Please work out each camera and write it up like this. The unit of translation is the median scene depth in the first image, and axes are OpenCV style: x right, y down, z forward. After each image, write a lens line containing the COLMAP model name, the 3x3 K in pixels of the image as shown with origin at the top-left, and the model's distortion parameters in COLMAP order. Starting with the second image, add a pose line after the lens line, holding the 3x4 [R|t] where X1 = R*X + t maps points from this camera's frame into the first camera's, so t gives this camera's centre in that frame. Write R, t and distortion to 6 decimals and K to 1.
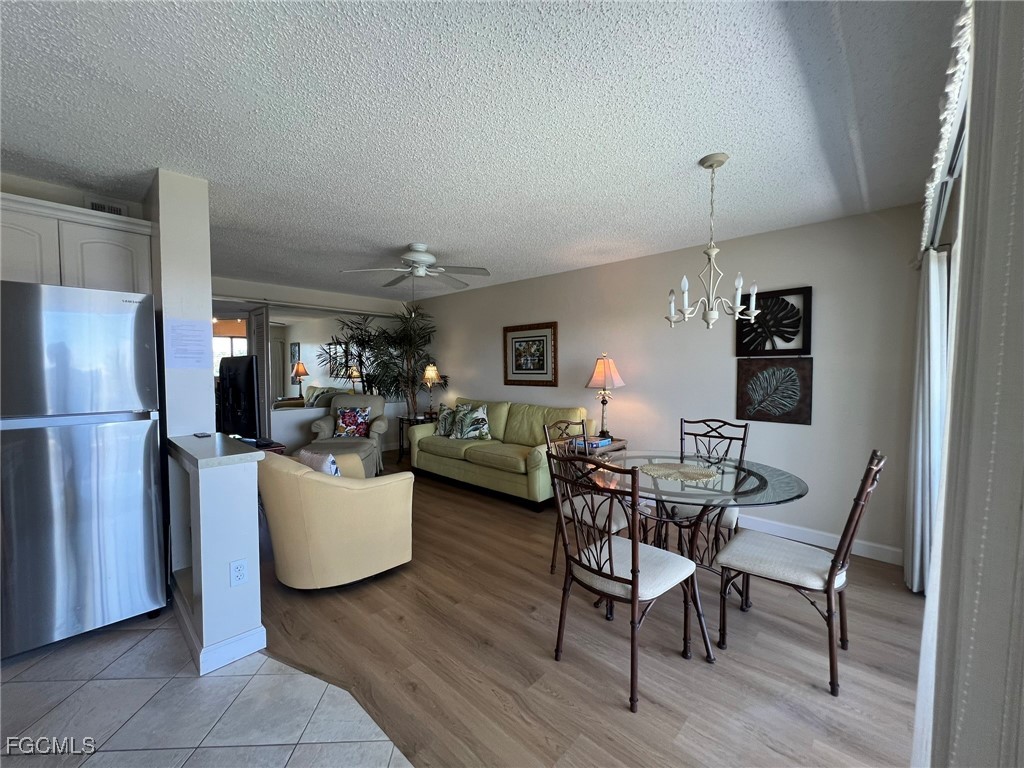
lens RADIAL K [[412.7, 0, 511.2], [0, 412.7, 386.0], [0, 0, 1]] dist [0.001009, 0.000772]
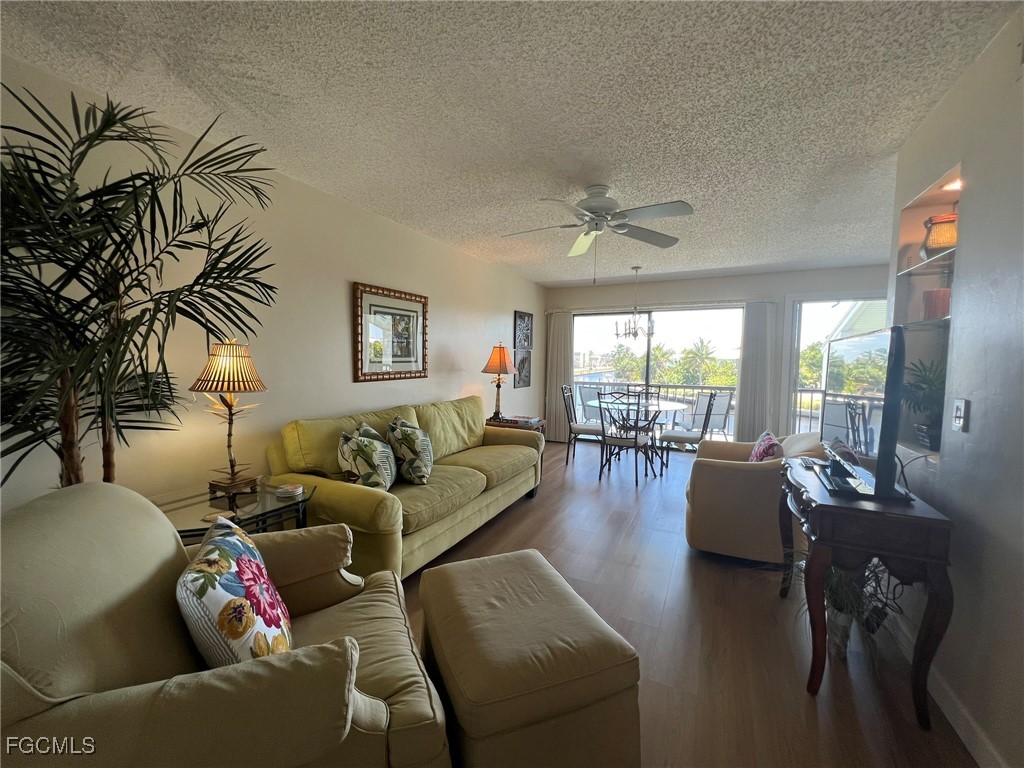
lens RADIAL K [[412.7, 0, 509.7], [0, 412.7, 385.2], [0, 0, 1]] dist [0.001009, 0.000772]
pose [[-0.284124, -0.068474, 0.956339, -1.030218], [0.028270, 0.996415, 0.079743, -0.062729], [-0.958371, 0.049692, -0.281170, 1.547840]]
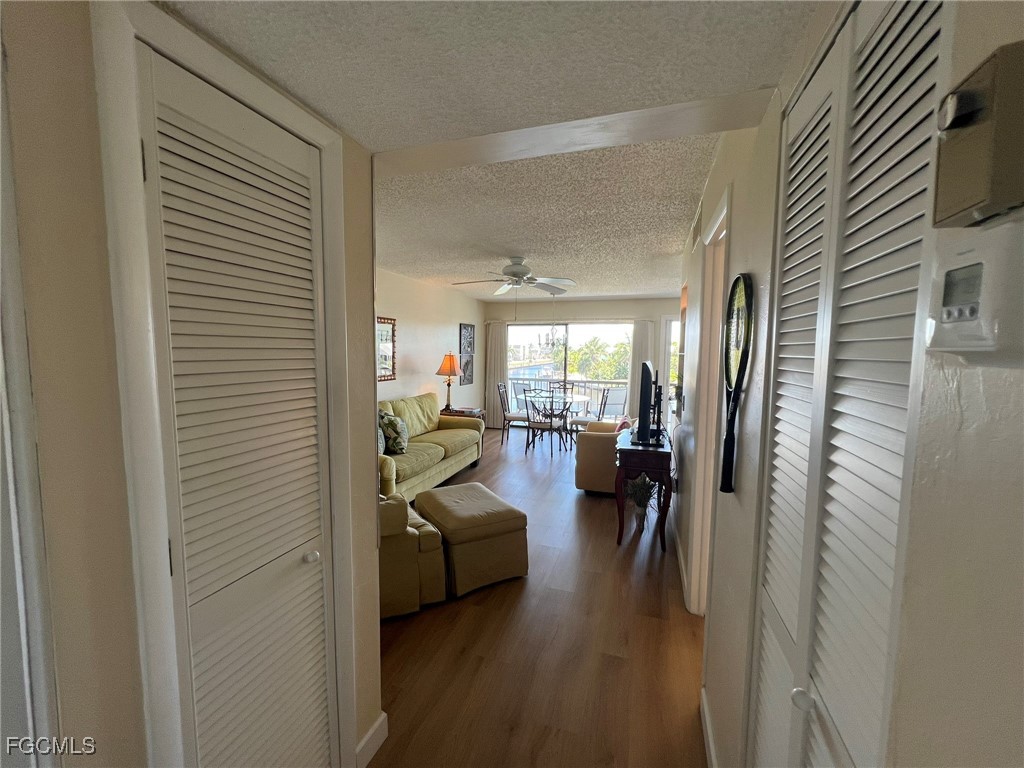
lens RADIAL K [[412.7, 0, 509.5], [0, 412.7, 383.7], [0, 0, 1]] dist [0.001009, 0.000772]
pose [[-0.417490, -0.080248, 0.905131, -1.432061], [0.022414, 0.994880, 0.098544, -0.126065], [-0.908405, 0.061429, -0.413554, 1.697587]]
